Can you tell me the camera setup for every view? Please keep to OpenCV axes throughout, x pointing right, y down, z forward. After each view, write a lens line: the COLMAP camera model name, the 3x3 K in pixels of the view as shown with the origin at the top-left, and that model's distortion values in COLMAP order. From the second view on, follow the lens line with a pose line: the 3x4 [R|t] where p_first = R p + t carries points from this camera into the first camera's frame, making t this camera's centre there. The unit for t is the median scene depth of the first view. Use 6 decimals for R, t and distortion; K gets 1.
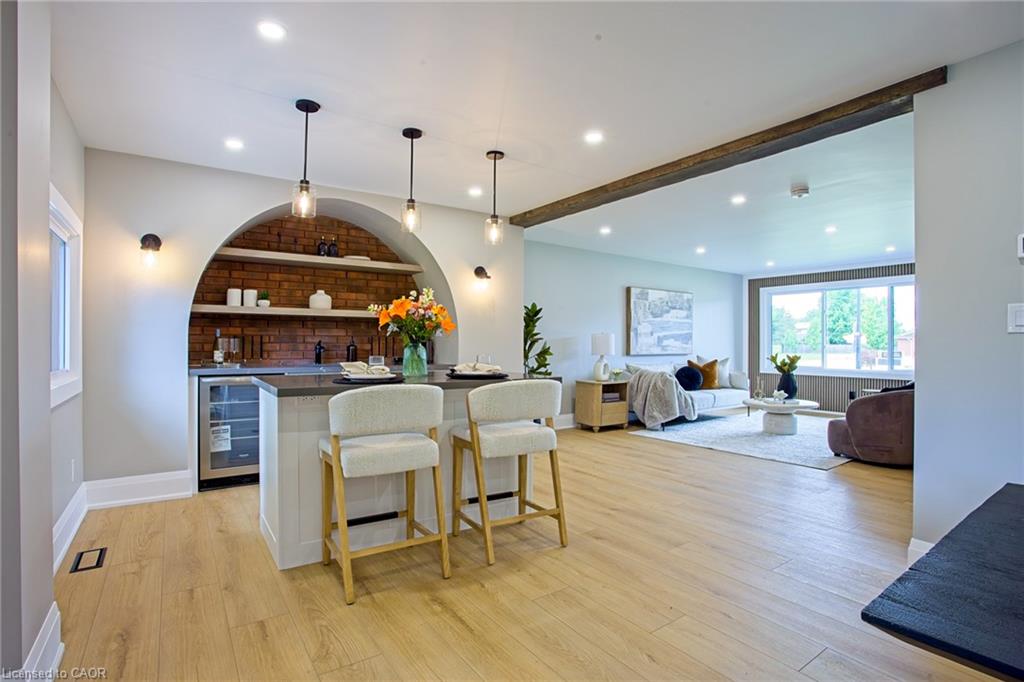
lens RADIAL K [[509.6, 0, 521.7], [0, 509.6, 341.1], [0, 0, 1]] dist [-0.084451, 0.043776]
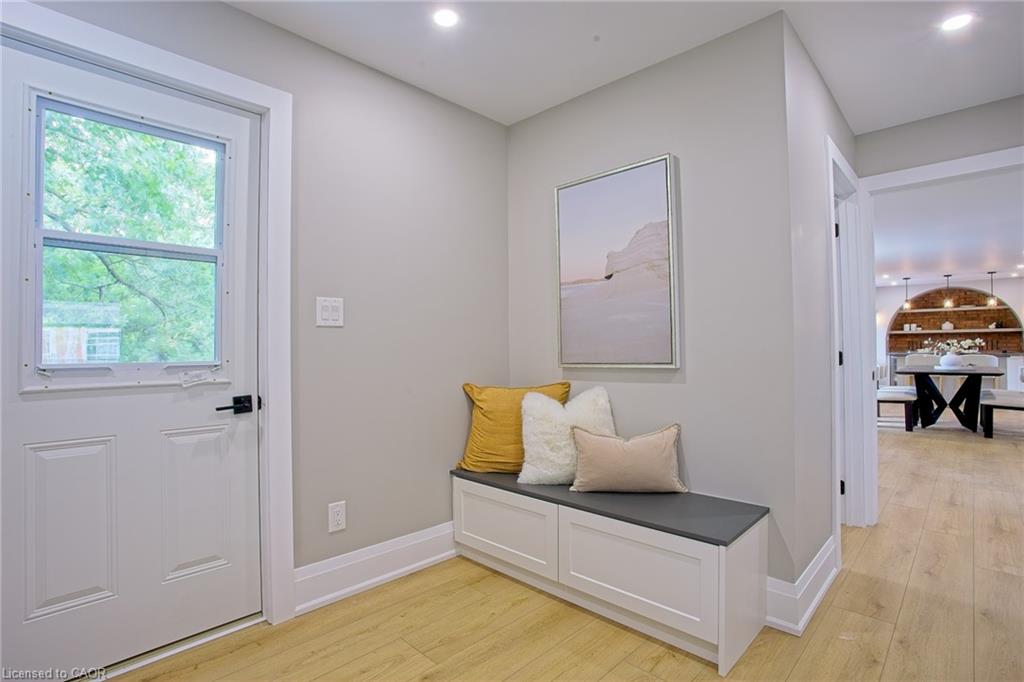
lens RADIAL K [[497.7, 0, 509.2], [0, 497.7, 341.6], [0, 0, 1]] dist [-0.061858, 0.023641]
pose [[0.201492, -0.014380, -0.979385, 1.355474], [0.016073, 0.999806, -0.011373, -0.014265], [0.979358, -0.013450, 0.201684, -1.435720]]
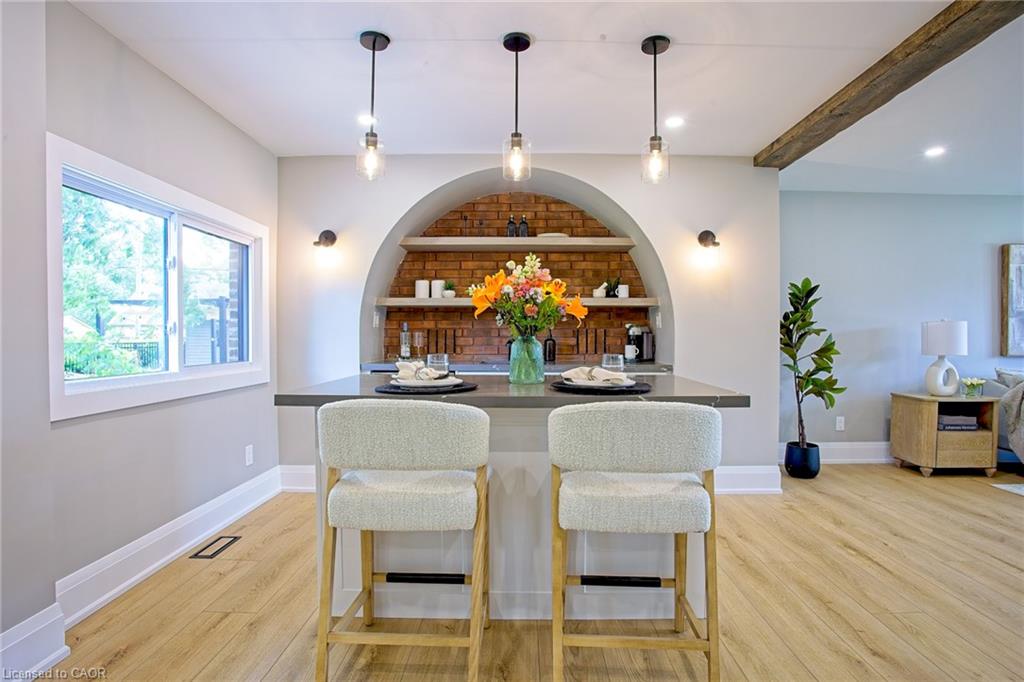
lens RADIAL K [[509.6, 0, 521.7], [0, 509.6, 341.1], [0, 0, 1]] dist [-0.084451, 0.043776]
pose [[0.810352, 0.002302, -0.585939, 0.130938], [0.004313, 0.999942, 0.009893, 0.002547], [0.585928, -0.010544, 0.810295, 0.280167]]
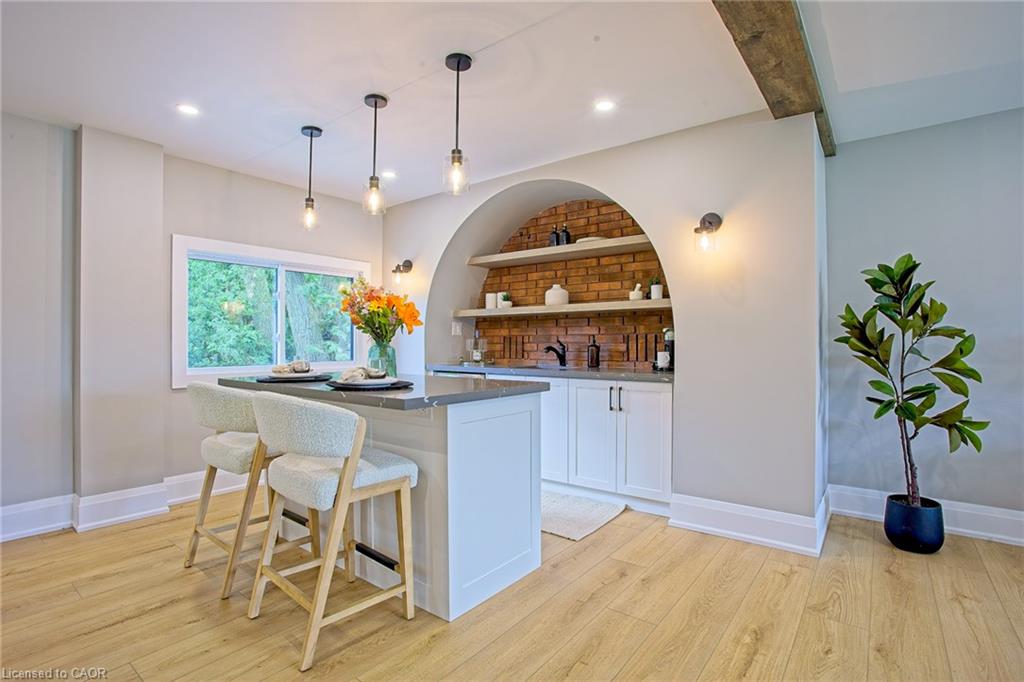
lens RADIAL K [[509.6, 0, 521.7], [0, 509.6, 341.1], [0, 0, 1]] dist [-0.084451, 0.043776]
pose [[0.279274, -0.006960, -0.960186, 0.446842], [0.008887, 0.999950, -0.004663, 0.004178], [0.960170, -0.007231, 0.279322, 0.659426]]
